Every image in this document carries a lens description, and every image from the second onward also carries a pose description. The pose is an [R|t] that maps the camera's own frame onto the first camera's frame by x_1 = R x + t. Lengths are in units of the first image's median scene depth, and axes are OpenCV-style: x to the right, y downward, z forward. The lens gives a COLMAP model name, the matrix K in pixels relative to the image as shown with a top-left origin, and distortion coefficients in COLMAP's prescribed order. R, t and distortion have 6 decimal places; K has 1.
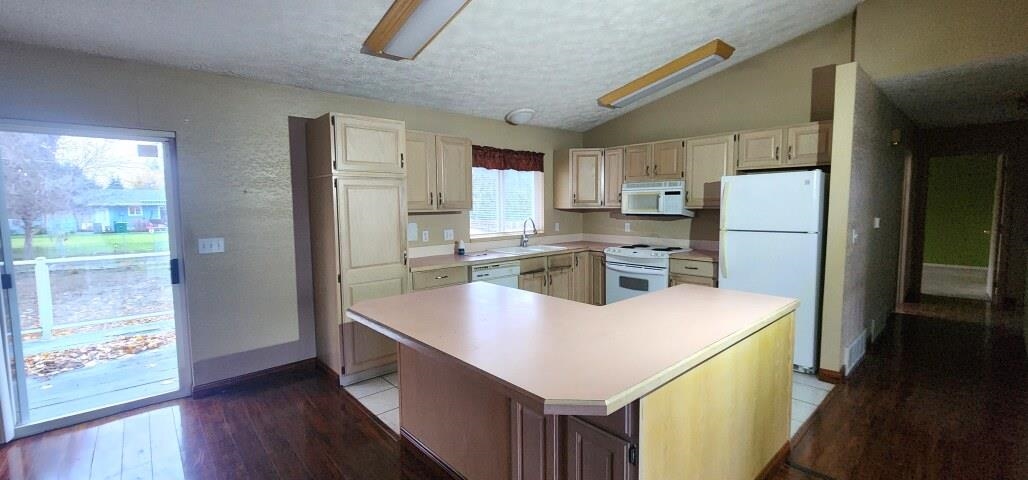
lens RADIAL K [[423.7, 0, 516.6], [0, 423.7, 234.9], [0, 0, 1]] dist [-0.000021, 0.000868]
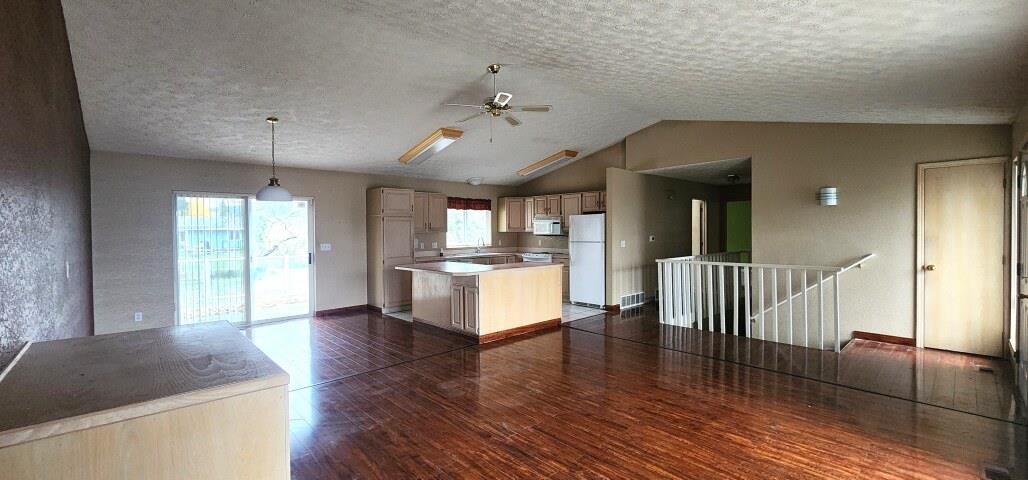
lens RADIAL K [[423.7, 0, 513.2], [0, 423.7, 240.1], [0, 0, 1]] dist [-0.000021, 0.000868]
pose [[0.999899, 0.002318, 0.014040, 0.157370], [-0.001622, 0.998779, -0.049373, 0.067431], [-0.014138, 0.049345, 0.998682, -0.855834]]
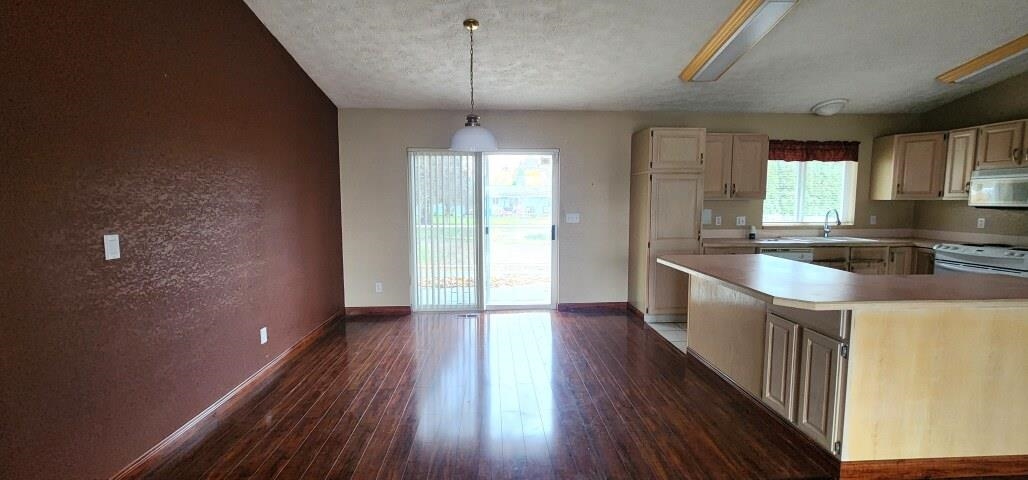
lens RADIAL K [[423.7, 0, 515.3], [0, 423.7, 234.0], [0, 0, 1]] dist [-0.000021, 0.000868]
pose [[0.781575, 0.062414, -0.620681, 0.076893], [-0.054155, 0.998014, 0.032164, 0.031699], [0.621456, 0.008474, 0.783403, -0.274765]]
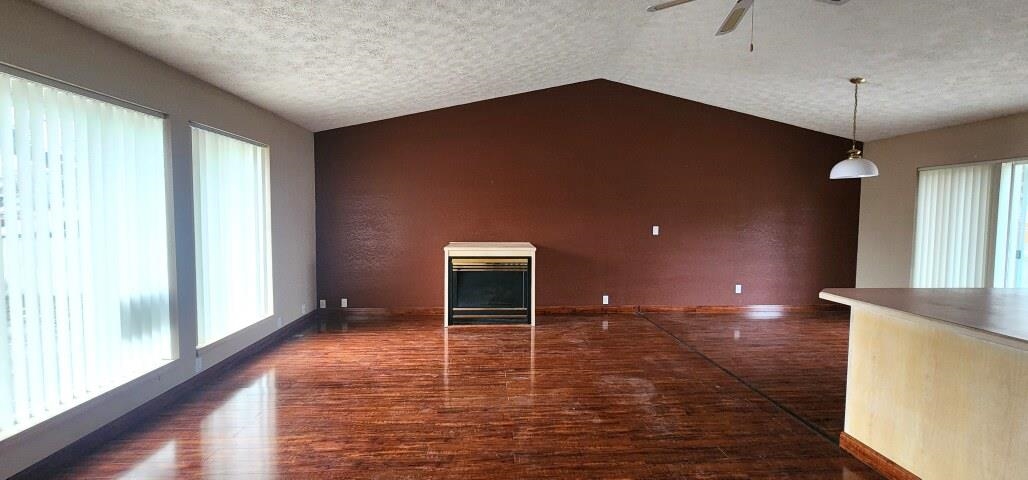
lens RADIAL K [[423.7, 0, 519.1], [0, 423.7, 237.5], [0, 0, 1]] dist [-0.000021, 0.000868]
pose [[-0.621198, 0.051324, -0.781971, 0.757914], [-0.057407, 0.992192, 0.110726, -0.016865], [0.781548, 0.113673, -0.613402, 0.272537]]
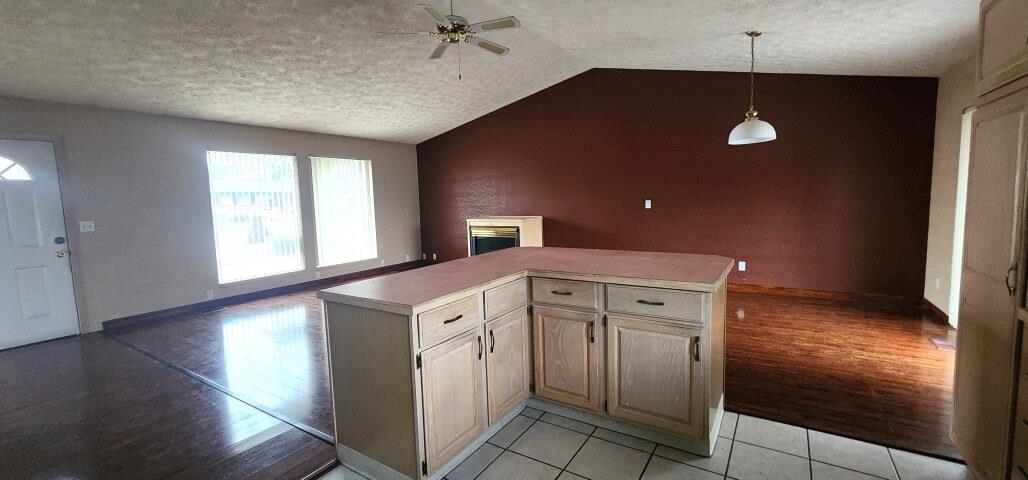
lens RADIAL K [[423.7, 0, 516.3], [0, 423.7, 237.6], [0, 0, 1]] dist [-0.000021, 0.000868]
pose [[-0.964220, 0.065250, -0.256946, 0.248774], [0.021025, 0.985006, 0.171236, -0.053317], [0.264267, 0.159706, -0.951135, 0.977881]]
